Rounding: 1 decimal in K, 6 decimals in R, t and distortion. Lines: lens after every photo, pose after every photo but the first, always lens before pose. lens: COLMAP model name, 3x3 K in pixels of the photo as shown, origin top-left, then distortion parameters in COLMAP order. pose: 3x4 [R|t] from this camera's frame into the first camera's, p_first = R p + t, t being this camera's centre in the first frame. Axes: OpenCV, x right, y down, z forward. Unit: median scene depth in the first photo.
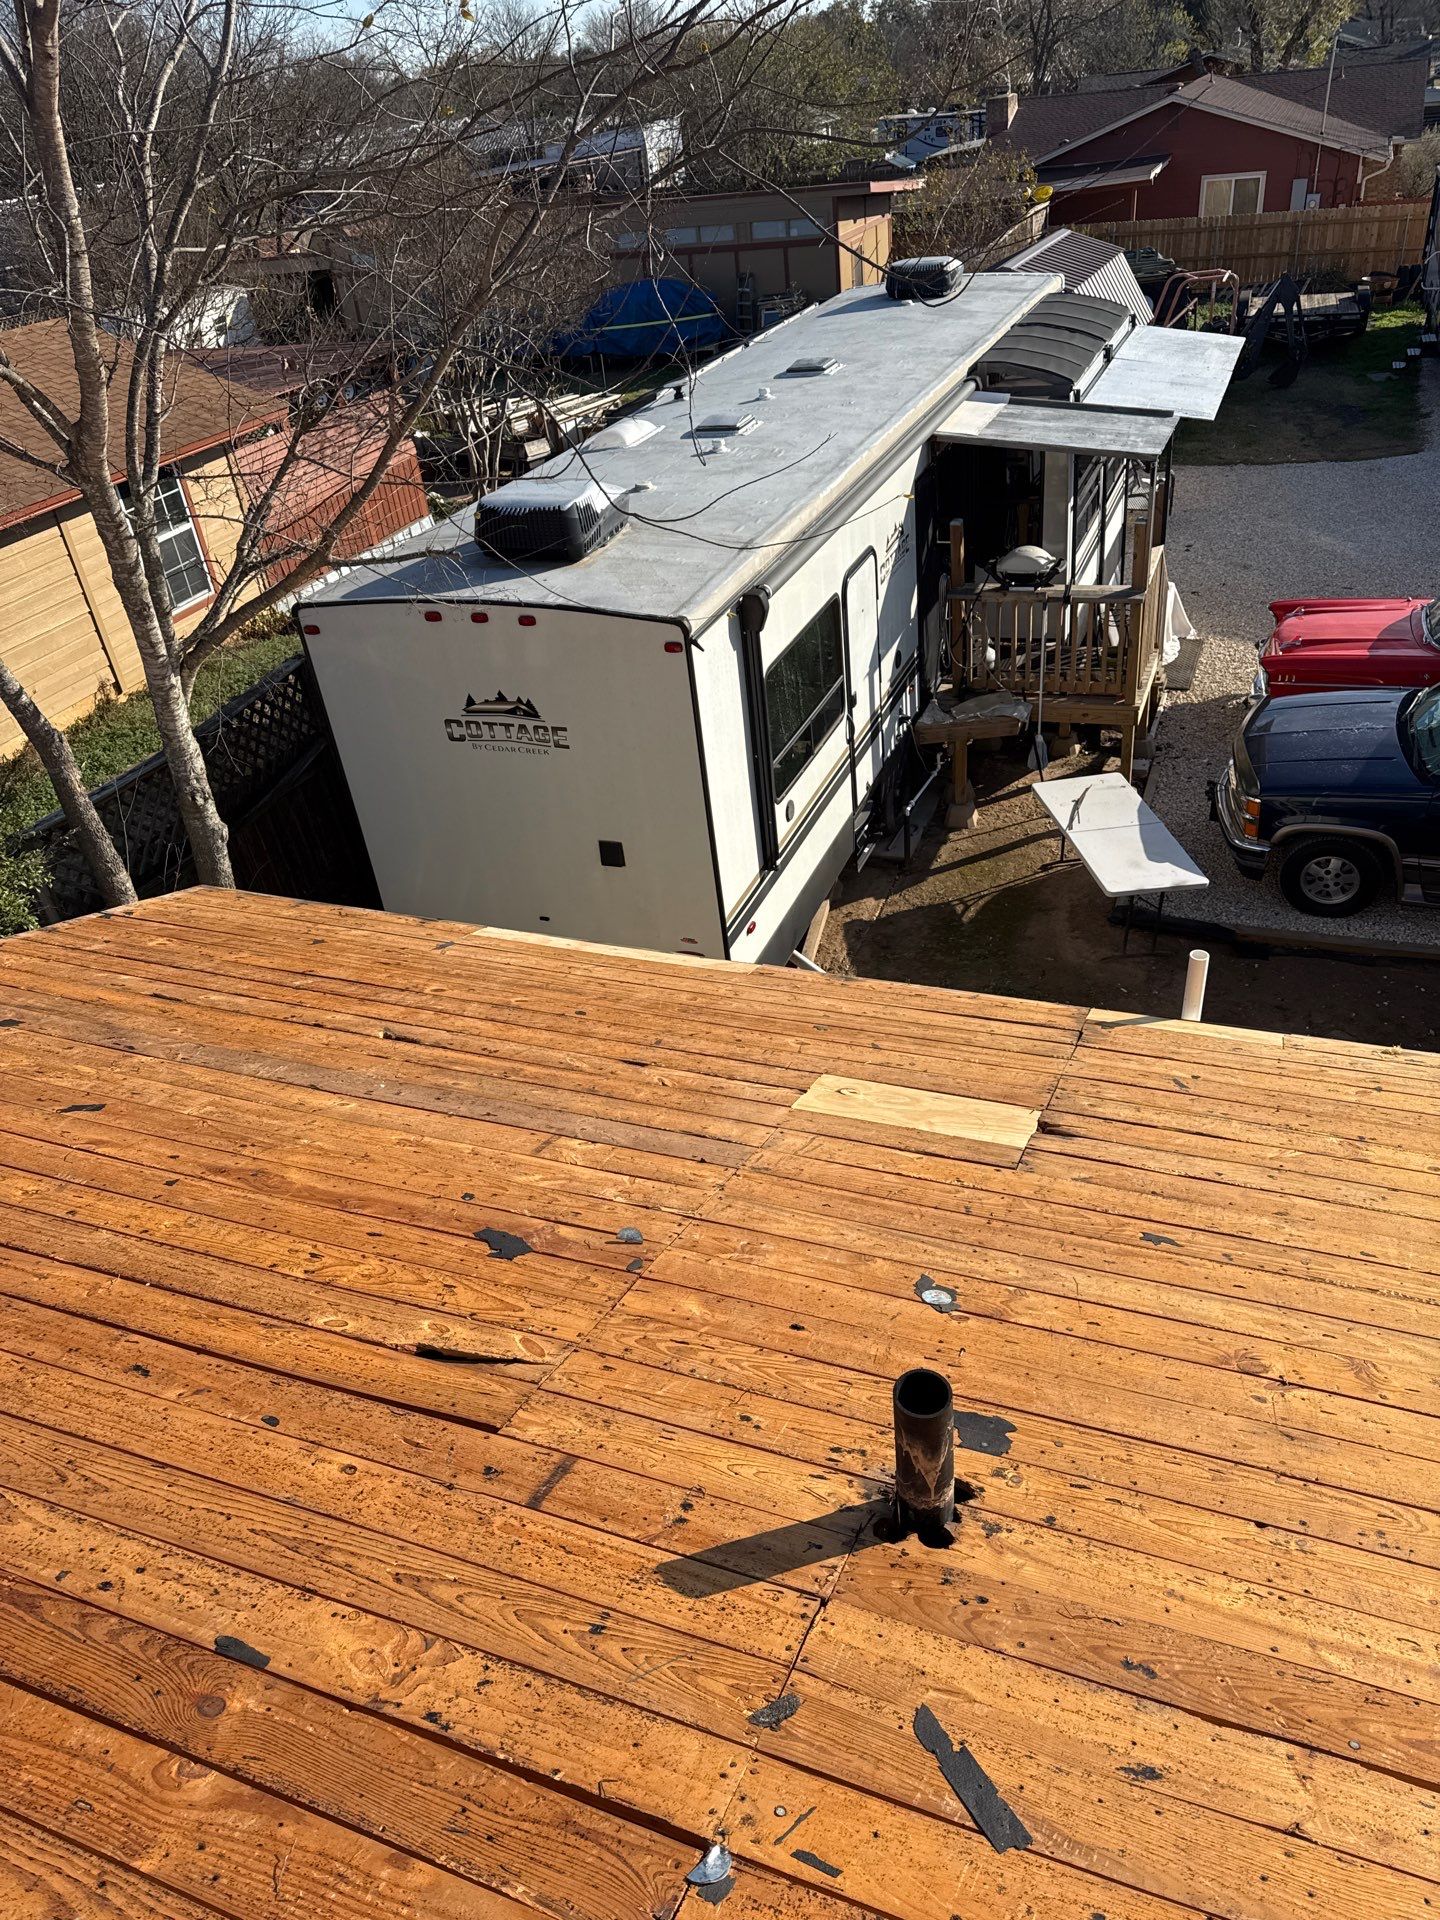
lens RADIAL K [[1353.8, 0, 727.8], [0, 1353.8, 968.3], [0, 0, 1]] dist [0.038376, -0.043877]
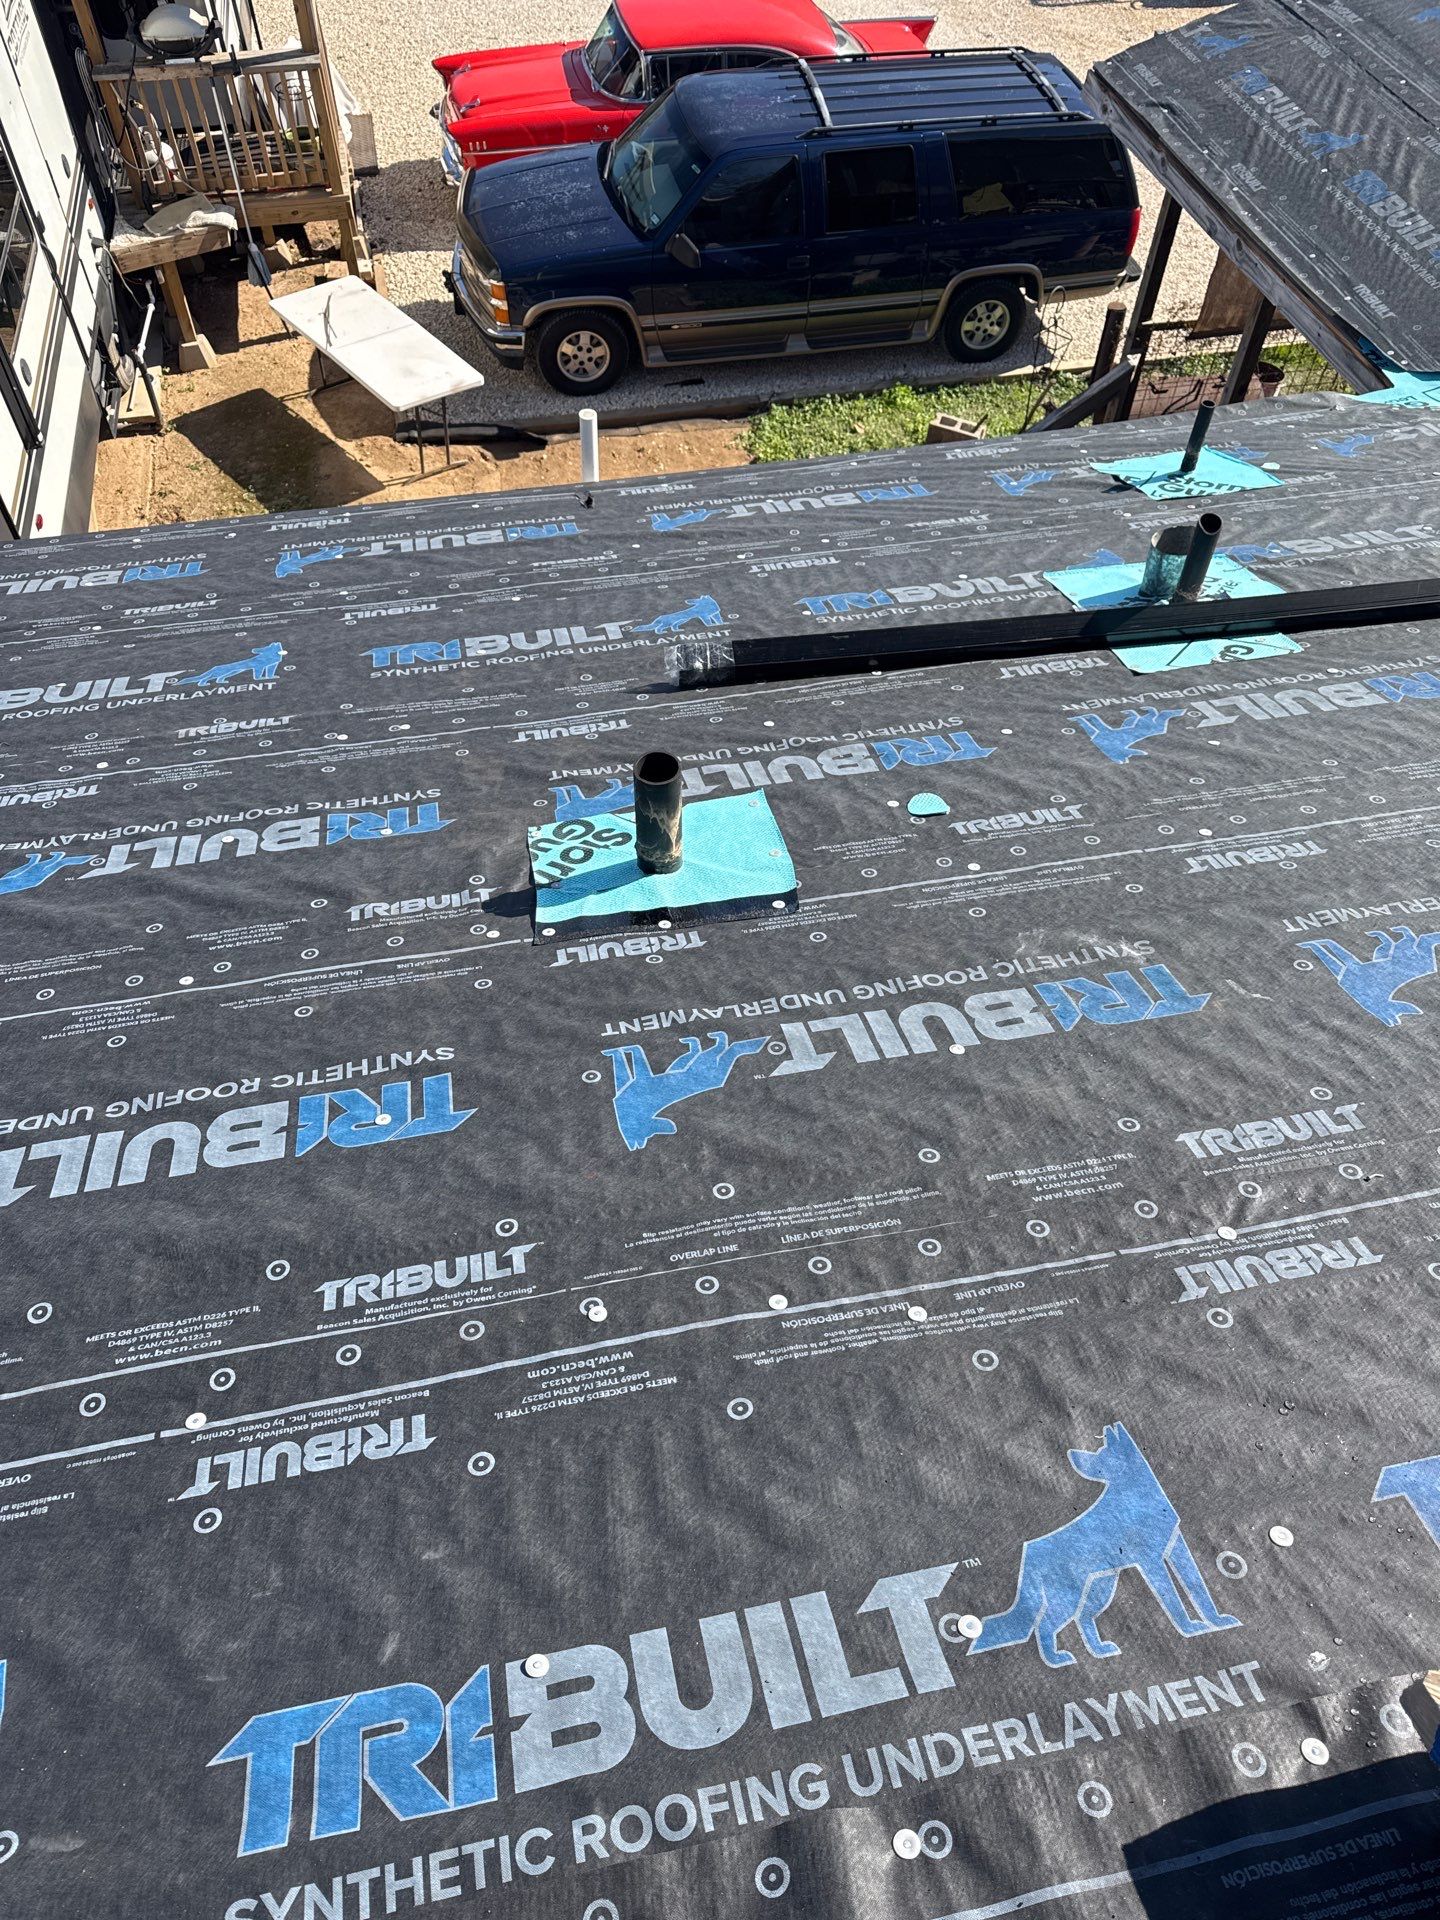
lens RADIAL K [[1348.6, 0, 712.6], [0, 1348.6, 959.3], [0, 0, 1]] dist [0.046808, -0.057250]
pose [[0.834798, -0.360610, 0.416020, -0.084155], [0.217977, 0.910373, 0.351720, 0.012572], [-0.505567, -0.202933, 0.838582, -0.014268]]
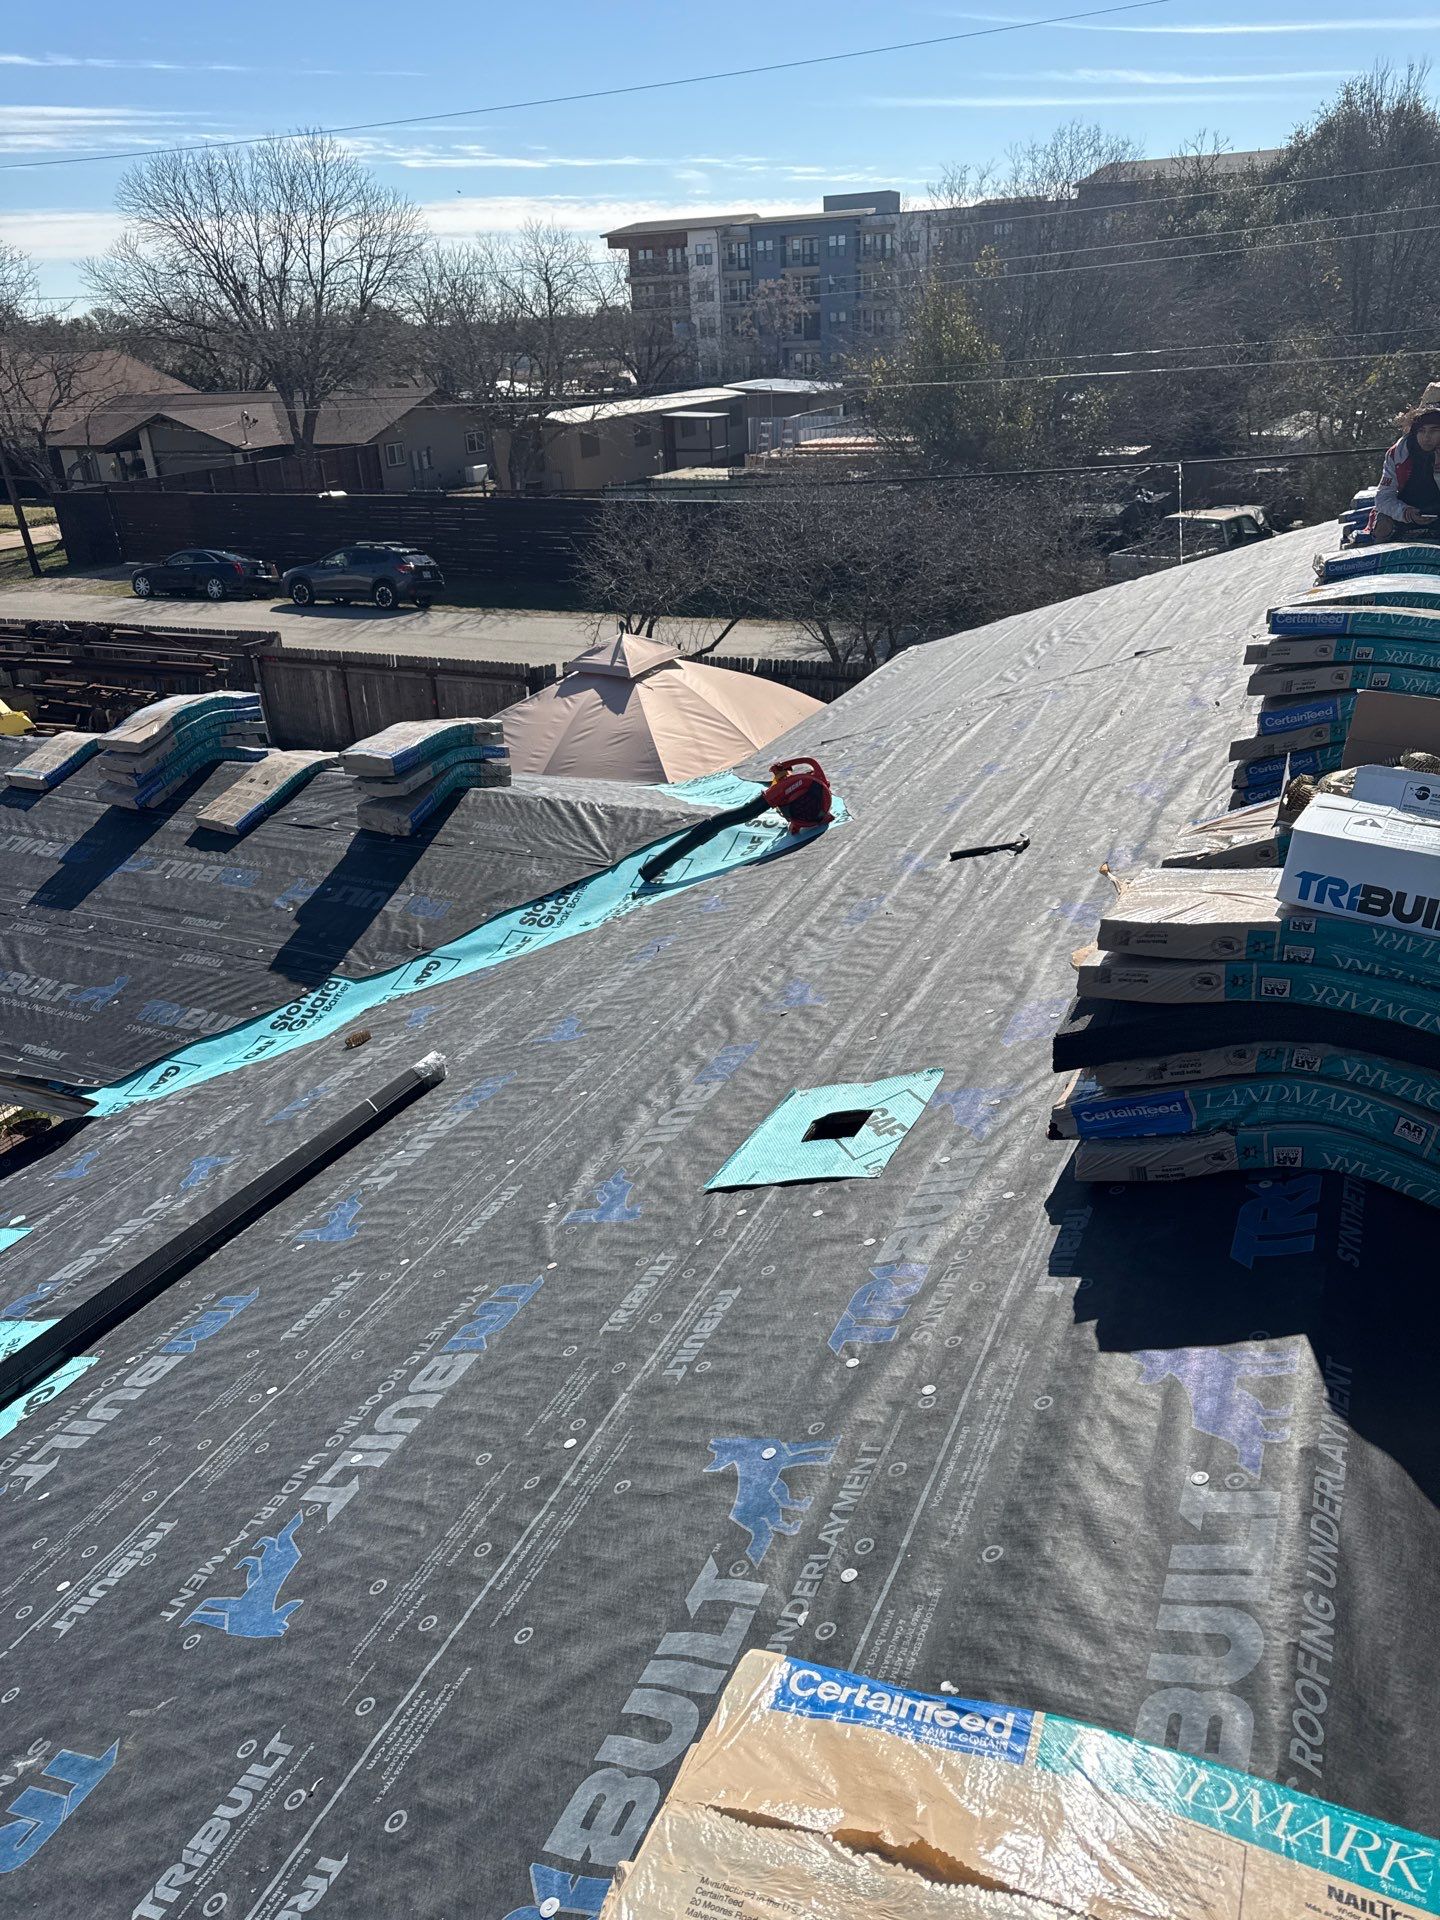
lens RADIAL K [[1348.6, 0, 728.6], [0, 1348.6, 955.8], [0, 0, 1]] dist [0.046808, -0.057250]
pose [[0.073075, -0.336949, 0.938683, -0.073809], [0.582529, 0.778381, 0.234058, 0.026812], [-0.809518, 0.529706, 0.253163, -0.070145]]
